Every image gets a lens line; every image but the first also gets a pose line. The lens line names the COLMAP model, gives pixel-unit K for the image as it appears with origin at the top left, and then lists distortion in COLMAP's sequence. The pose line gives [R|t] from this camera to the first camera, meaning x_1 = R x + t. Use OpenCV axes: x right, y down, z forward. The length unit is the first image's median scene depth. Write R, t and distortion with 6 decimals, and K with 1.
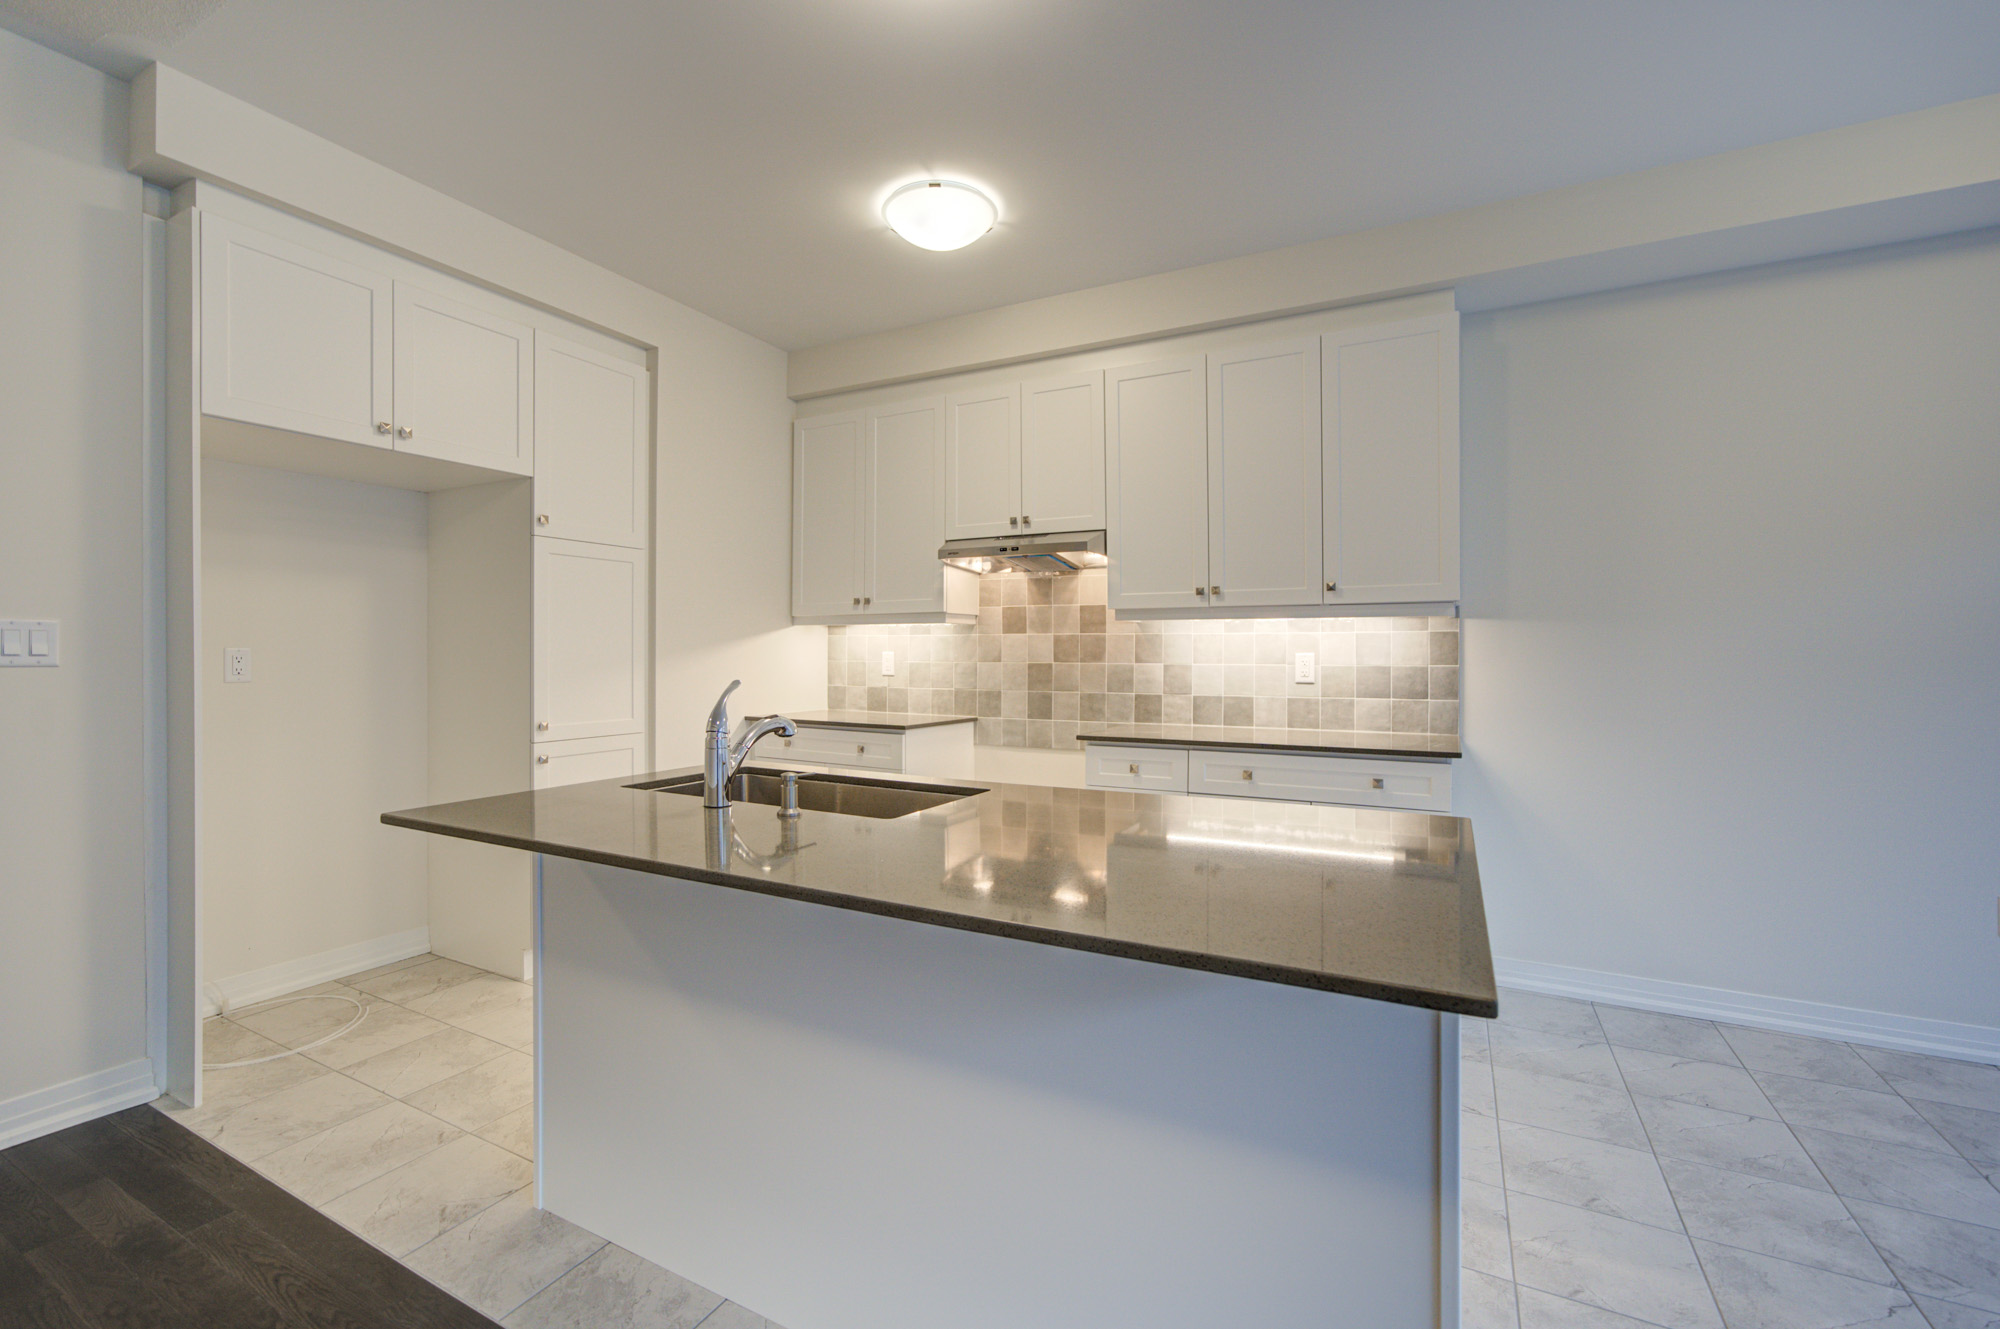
lens RADIAL K [[877.6, 0, 990.3], [0, 877.6, 636.9], [0, 0, 1]] dist [0.000220, 0.001001]
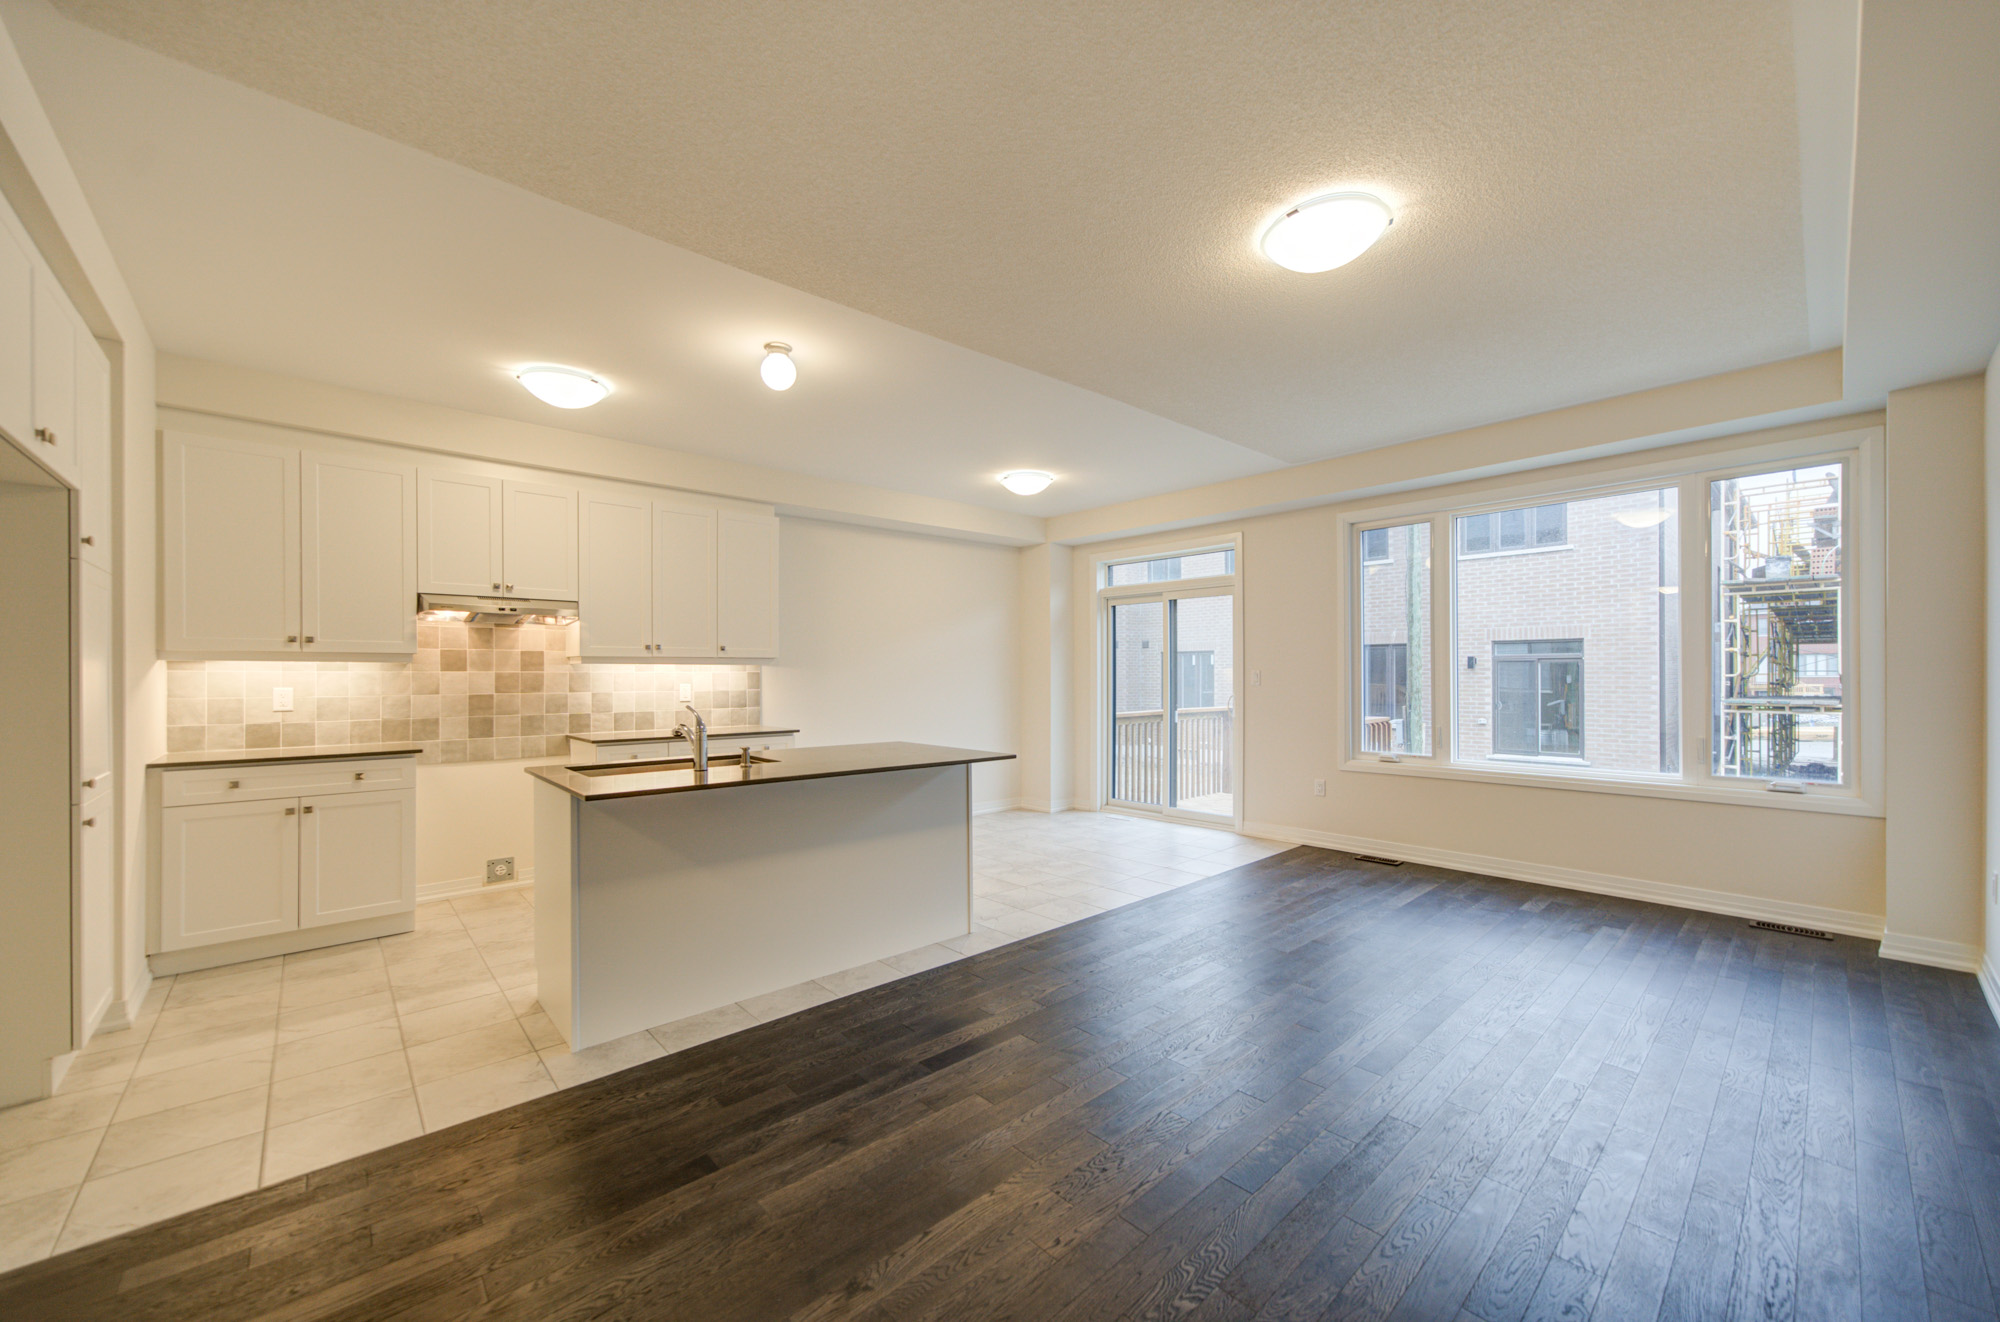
lens RADIAL K [[746.1, 0, 994.6], [0, 746.1, 675.6], [0, 0, 1]] dist [-0.016736, 0.000045]
pose [[0.347930, 0.001261, 0.937520, -0.727426], [-0.005907, 0.999982, 0.000847, -0.003024], [-0.937502, -0.005833, 0.347932, -0.078853]]
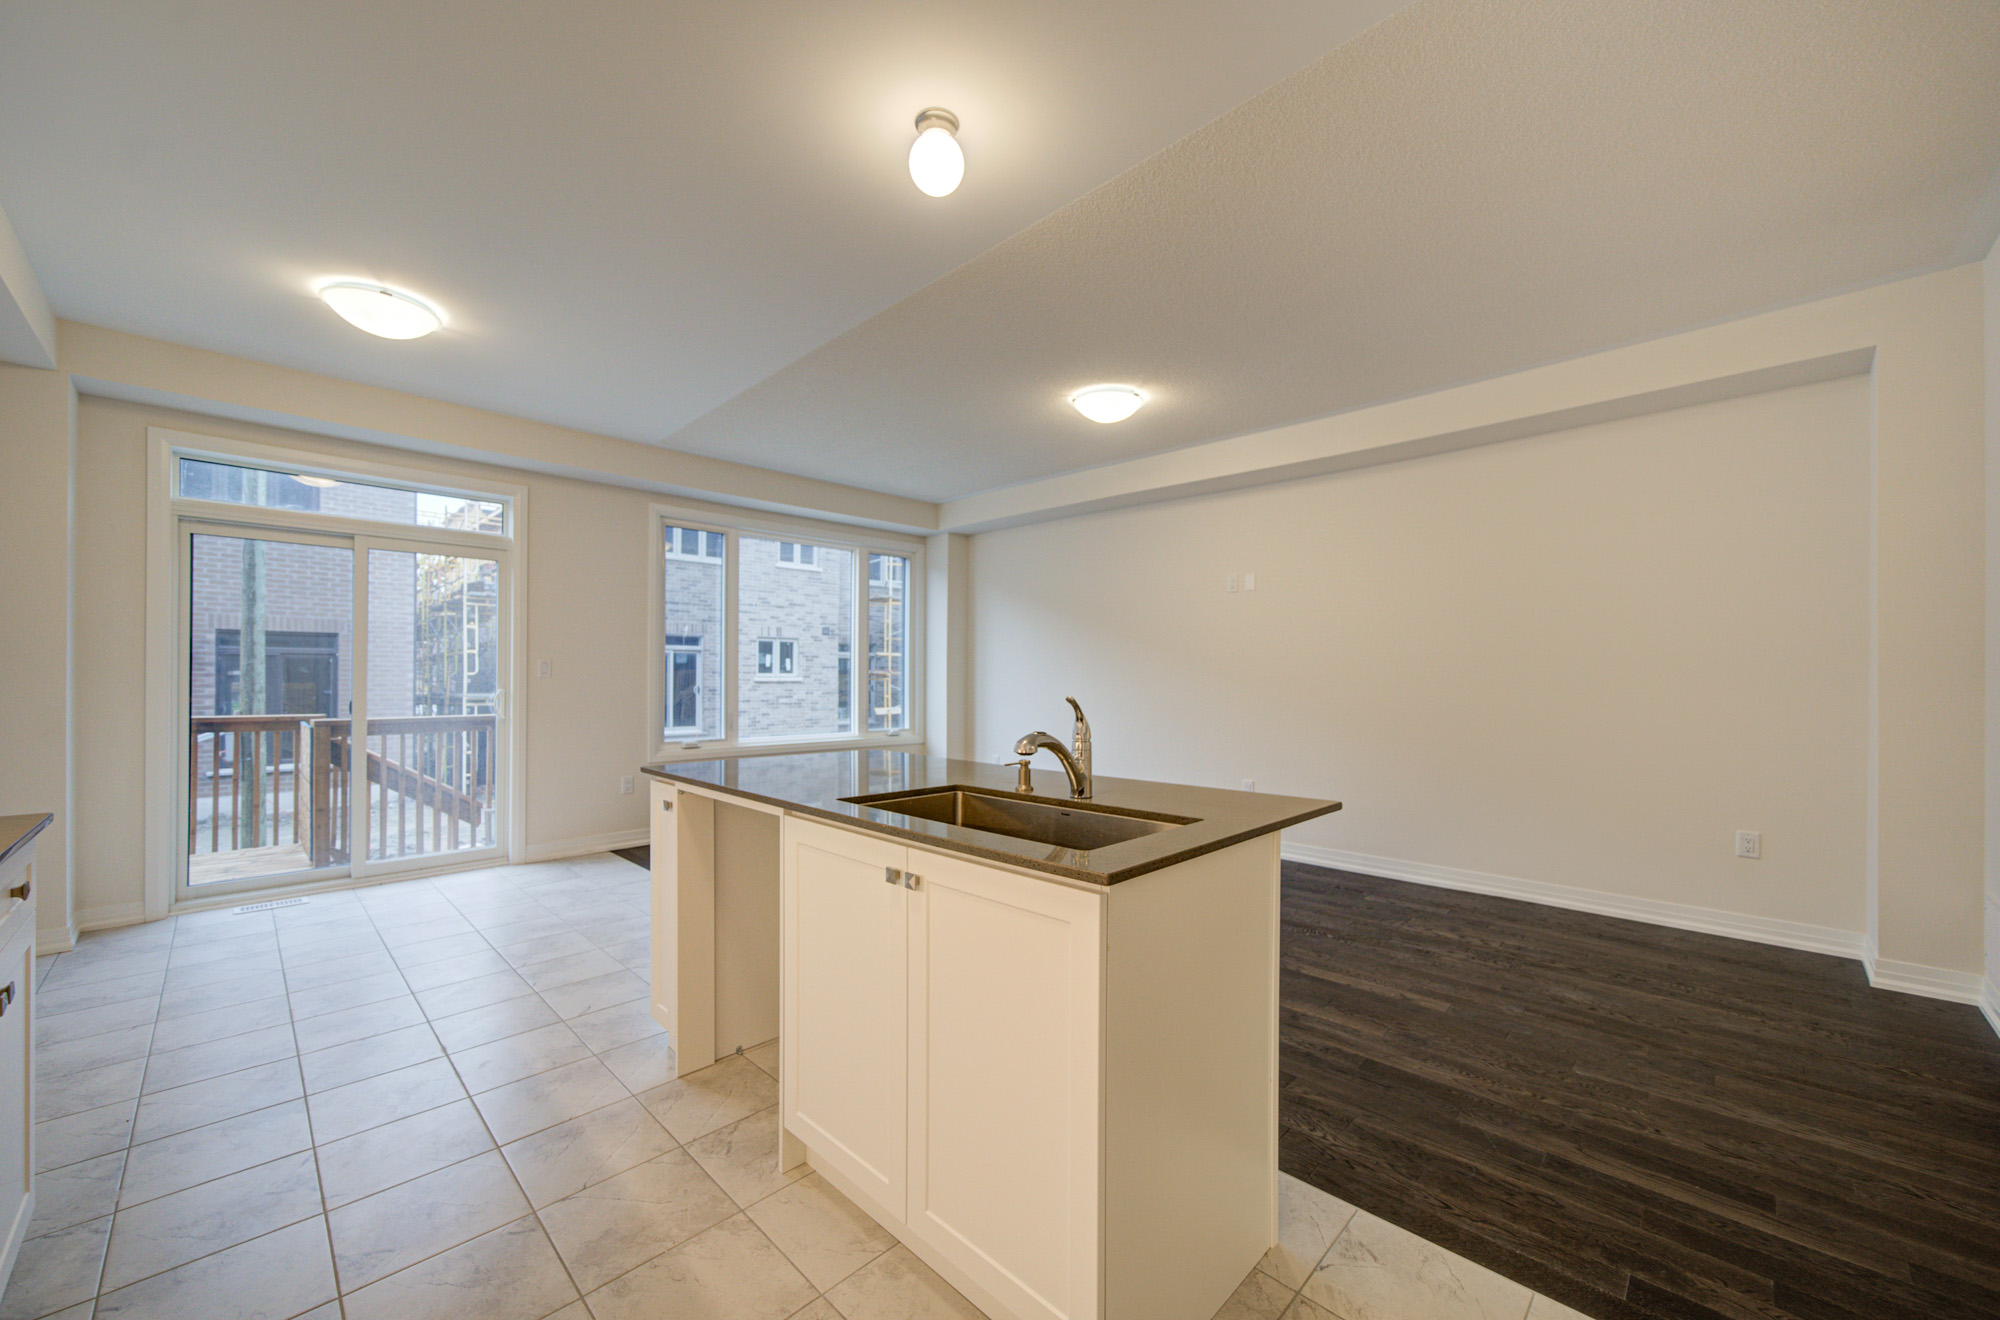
lens RADIAL K [[769.7, 0, 975.8], [0, 769.7, 674.1], [0, 0, 1]] dist [-0.016641, 0.000043]
pose [[-0.953580, -0.001544, 0.301136, -0.222856], [-0.006312, 0.999870, -0.014863, 0.023548], [-0.301074, -0.016074, -0.953465, 0.931537]]
